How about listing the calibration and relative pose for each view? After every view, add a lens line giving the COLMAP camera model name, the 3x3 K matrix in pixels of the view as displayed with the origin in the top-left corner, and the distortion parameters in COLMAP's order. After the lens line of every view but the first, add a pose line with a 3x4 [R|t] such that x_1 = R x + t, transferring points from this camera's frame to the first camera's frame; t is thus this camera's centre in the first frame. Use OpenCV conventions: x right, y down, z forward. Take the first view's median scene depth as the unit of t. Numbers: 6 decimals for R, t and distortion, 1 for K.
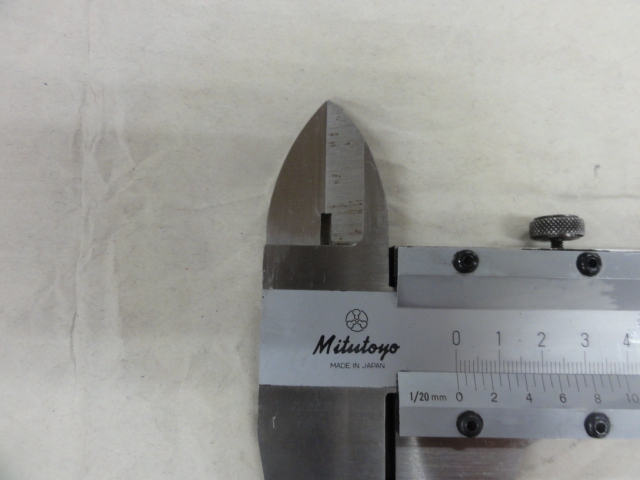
lens RADIAL K [[446.9, 0, 320.0], [0, 446.9, 240.0], [0, 0, 1]] dist [0.003011, 0.000988]
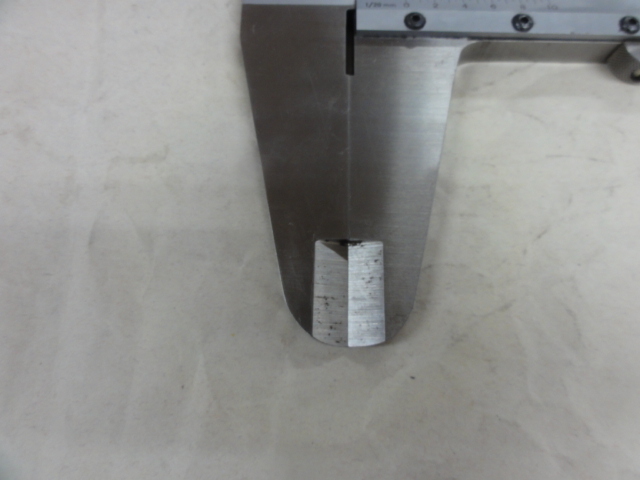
lens RADIAL K [[446.9, 0, 320.0], [0, 446.9, 240.0], [0, 0, 1]] dist [0.003011, 0.000988]
pose [[0.999571, -0.006061, -0.028658, 0.105402], [0.002641, 0.993020, -0.117913, 1.090008], [0.029173, 0.117786, 0.992610, -0.129196]]
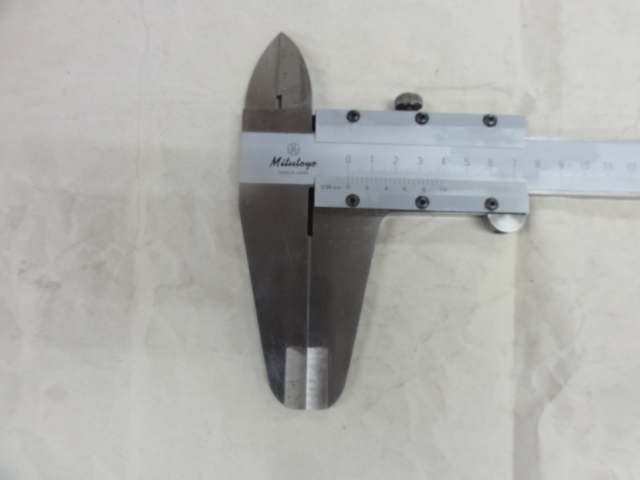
lens RADIAL K [[446.9, 0, 320.0], [0, 446.9, 240.0], [0, 0, 1]] dist [0.003011, 0.000988]
pose [[0.999918, 0.002689, -0.012532, 0.213702], [-0.002701, 0.999996, -0.000968, 0.552128], [0.012529, 0.001001, 0.999921, -0.819564]]
